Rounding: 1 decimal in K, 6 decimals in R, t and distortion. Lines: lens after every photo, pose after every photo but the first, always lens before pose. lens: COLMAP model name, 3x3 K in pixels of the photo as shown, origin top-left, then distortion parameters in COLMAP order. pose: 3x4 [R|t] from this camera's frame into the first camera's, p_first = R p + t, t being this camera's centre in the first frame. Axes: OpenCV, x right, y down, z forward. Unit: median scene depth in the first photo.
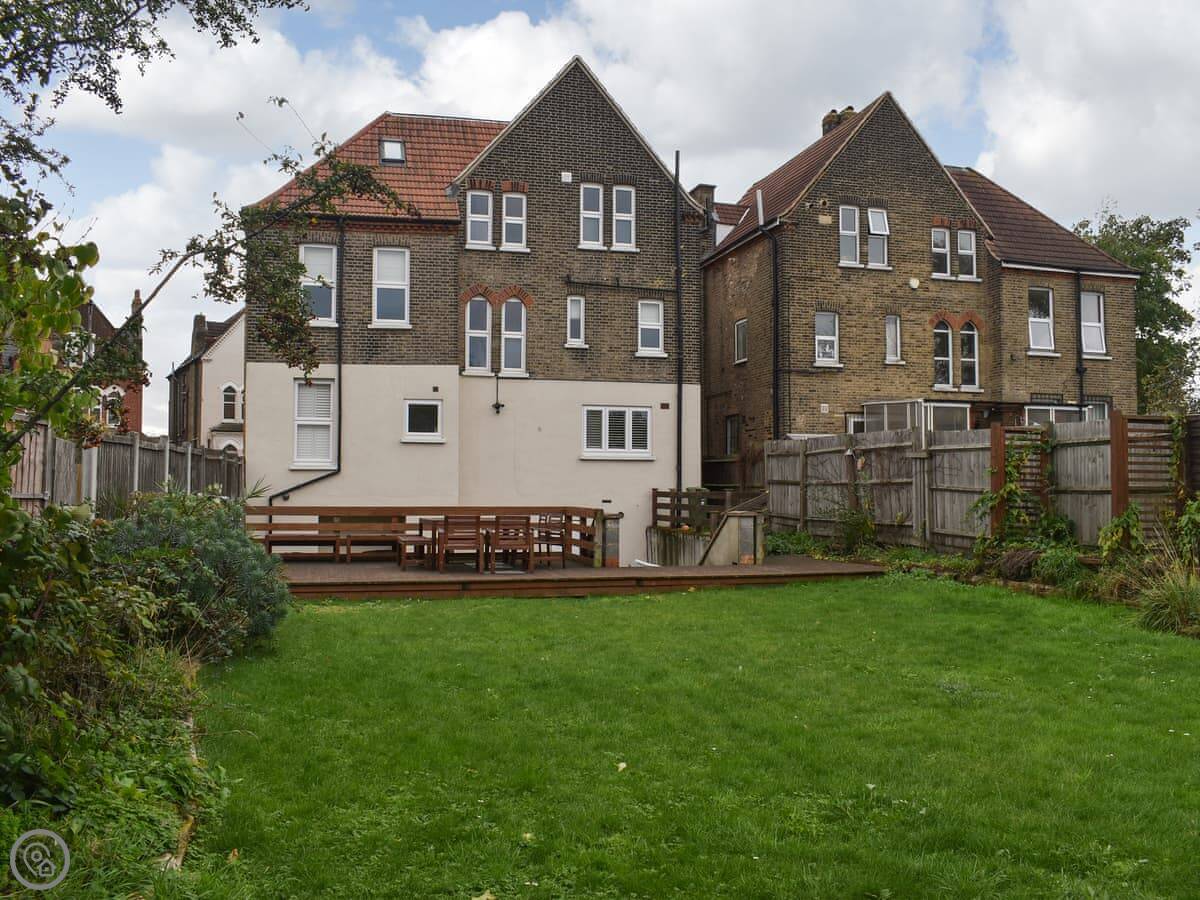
lens RADIAL K [[1049.8, 0, 599.8], [0, 1049.8, 442.3], [0, 0, 1]] dist [-0.081155, 0.007436]
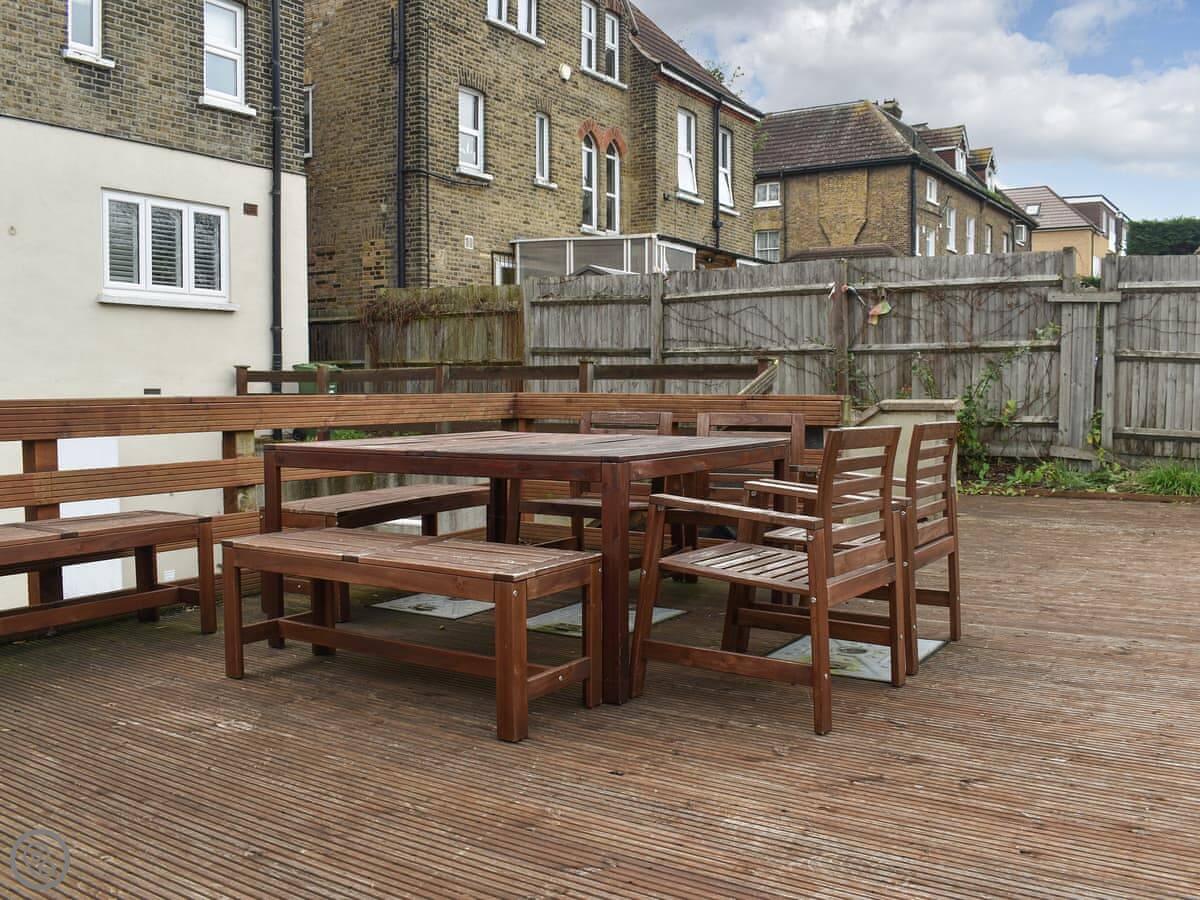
lens RADIAL K [[1049.8, 0, 600.3], [0, 1049.8, 459.1], [0, 0, 1]] dist [-0.081155, 0.007436]
pose [[0.726791, -0.050698, 0.684985, -0.172050], [-0.028684, 0.994162, 0.104017, 0.030957], [-0.686260, -0.095247, 0.721093, 0.490469]]
